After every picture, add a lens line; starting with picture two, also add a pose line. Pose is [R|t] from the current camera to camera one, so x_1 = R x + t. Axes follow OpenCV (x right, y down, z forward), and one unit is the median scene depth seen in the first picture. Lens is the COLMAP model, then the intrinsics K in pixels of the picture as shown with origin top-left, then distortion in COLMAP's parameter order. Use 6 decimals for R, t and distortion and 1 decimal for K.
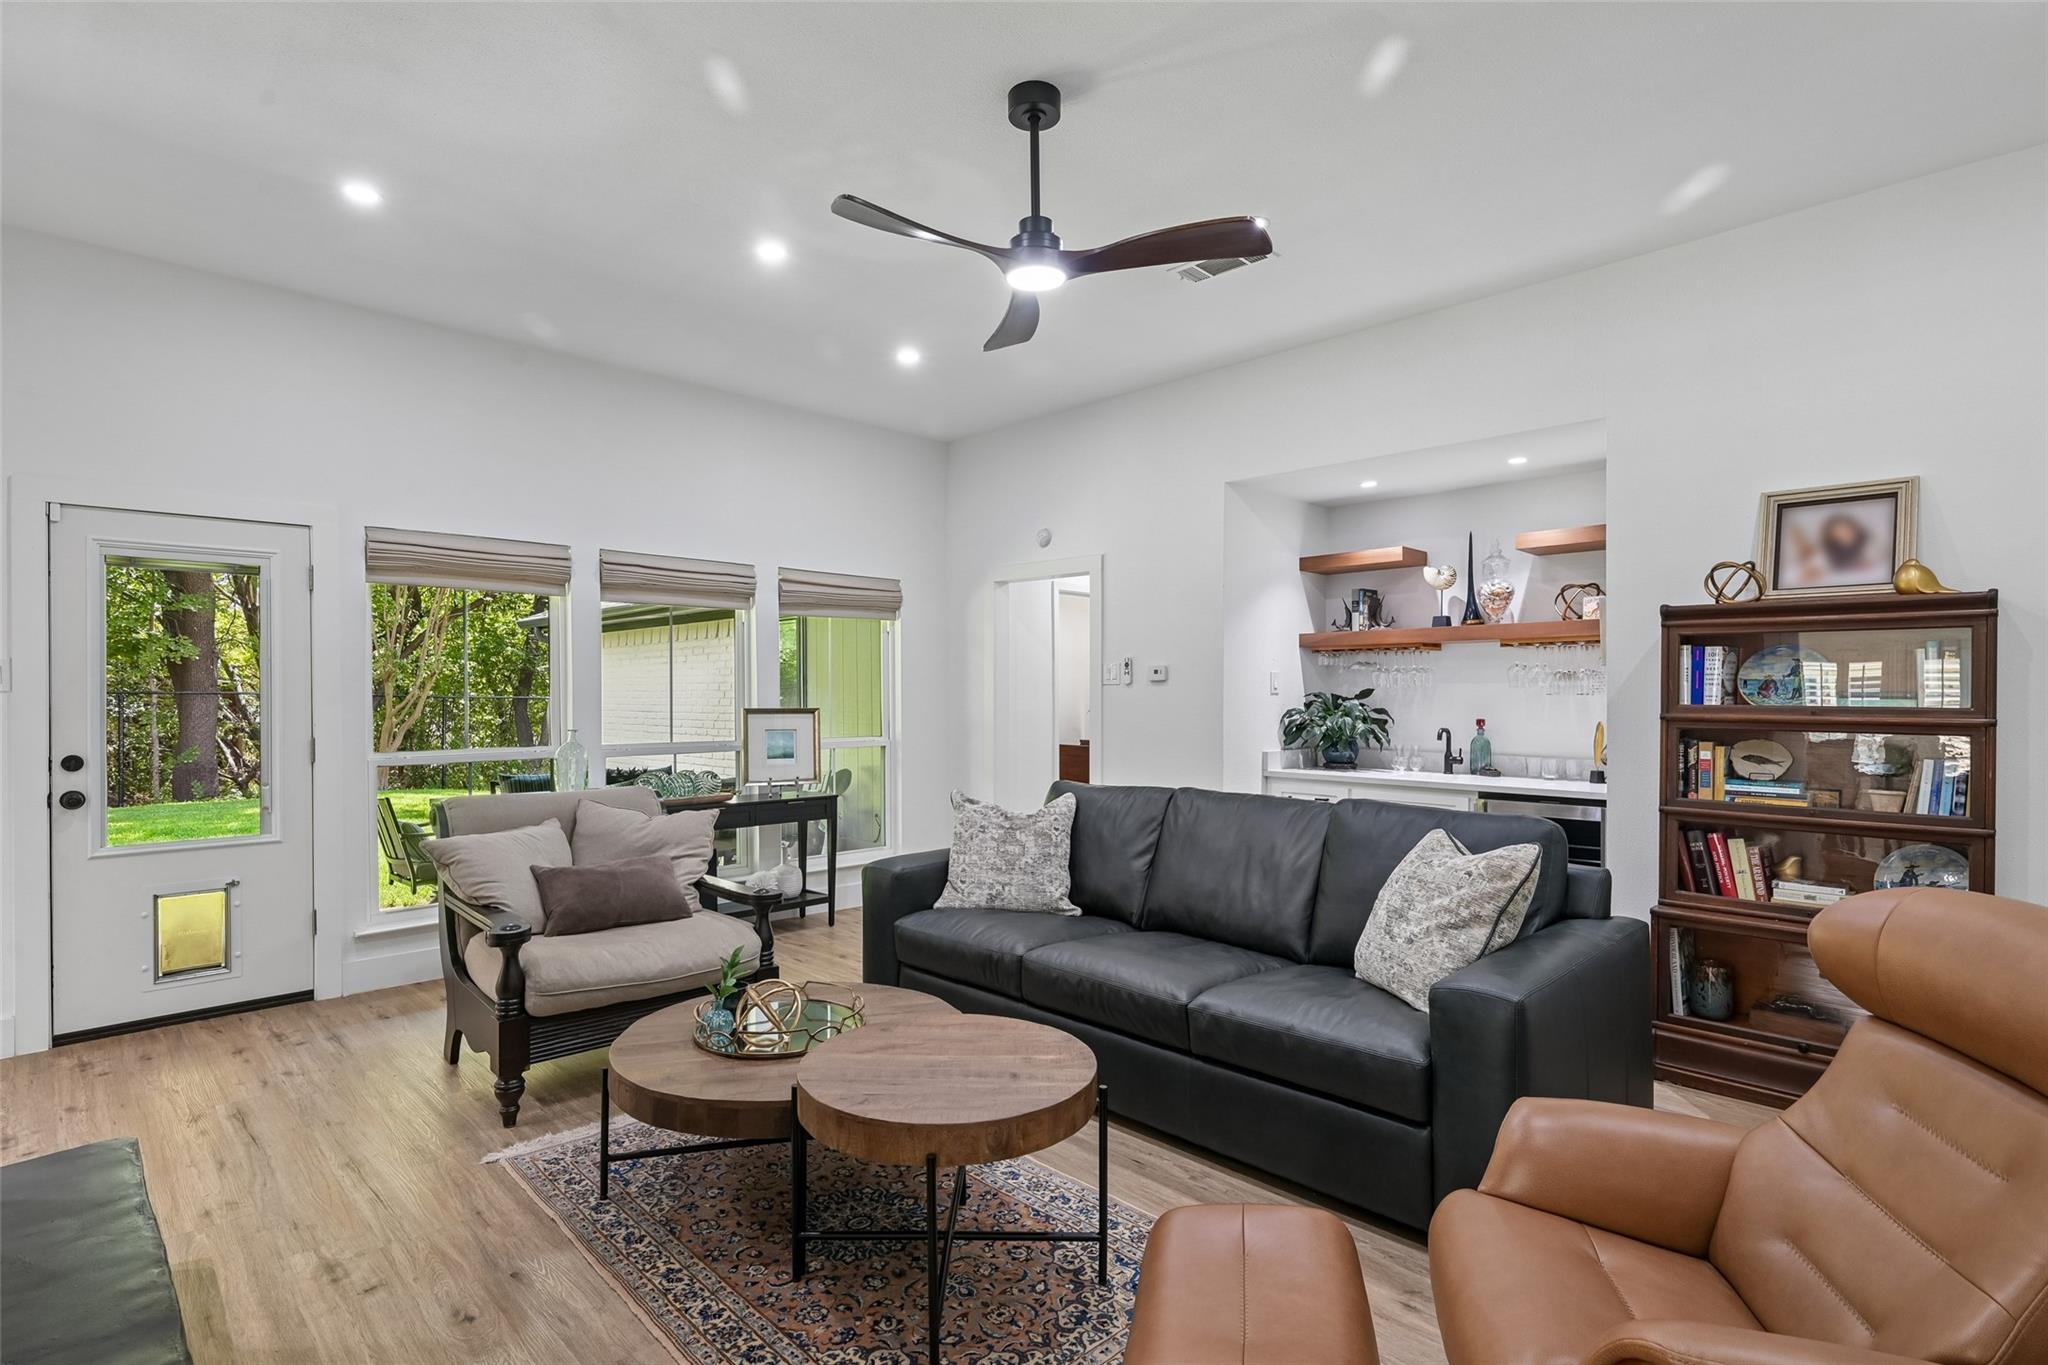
lens RADIAL K [[990.2, 0, 1025.2], [0, 990.2, 692.5], [0, 0, 1]] dist [-0.002922, 0.000961]
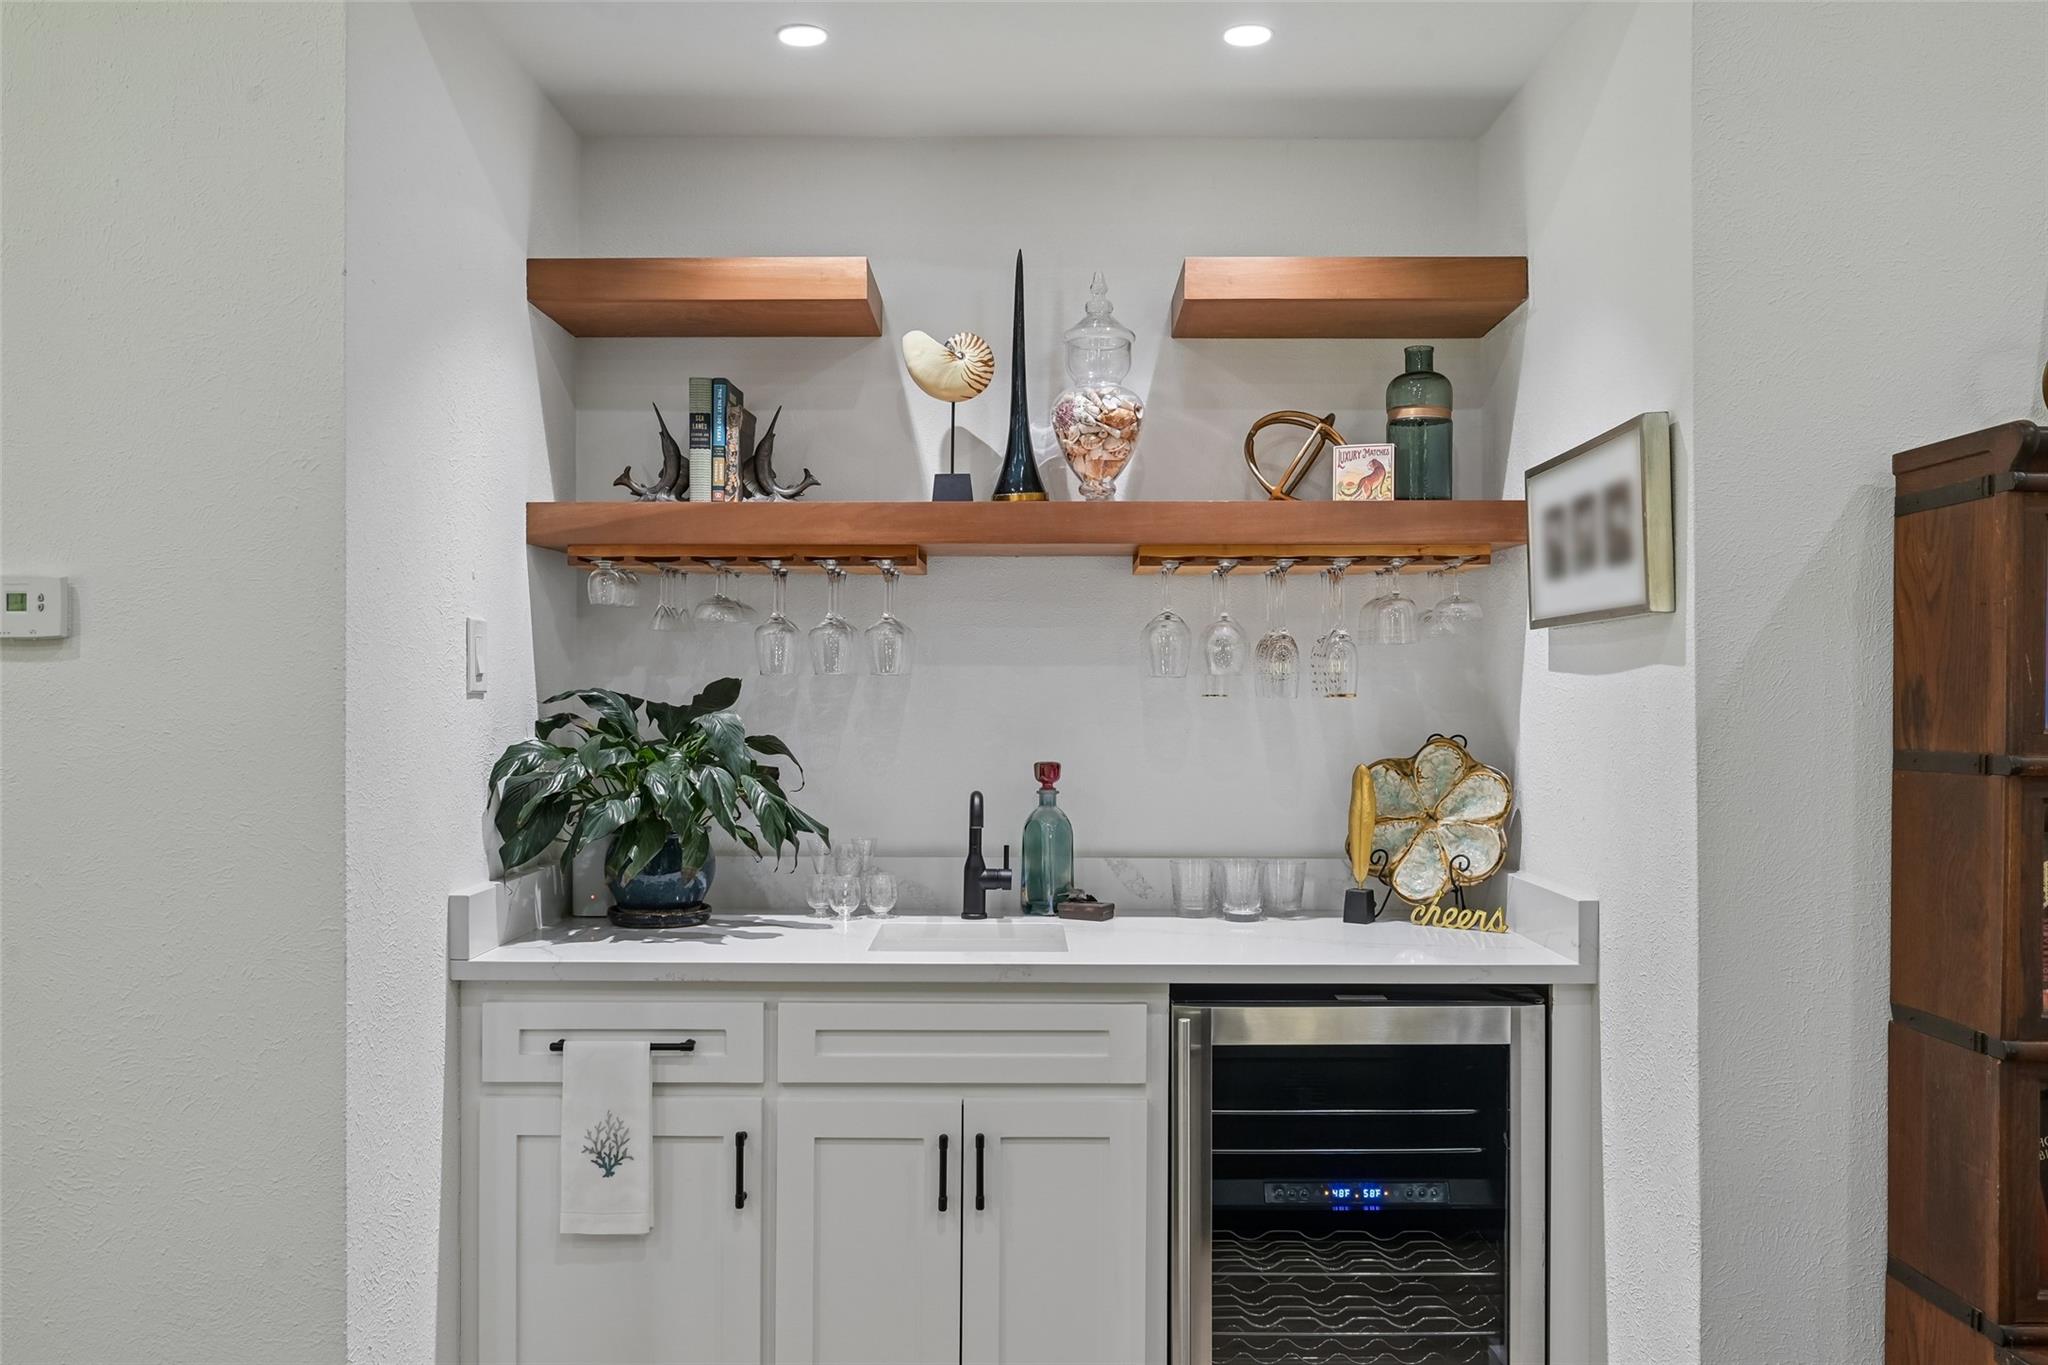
lens RADIAL K [[1562.5, 0, 1024.5], [0, 1562.5, 689.8], [0, 0, 1]] dist [0.005184, 0.001793]
pose [[0.702694, 0.002621, 0.711487, 0.037488], [-0.001166, 0.999996, -0.002533, 0.001241], [-0.711491, 0.000950, 0.702695, 0.558894]]
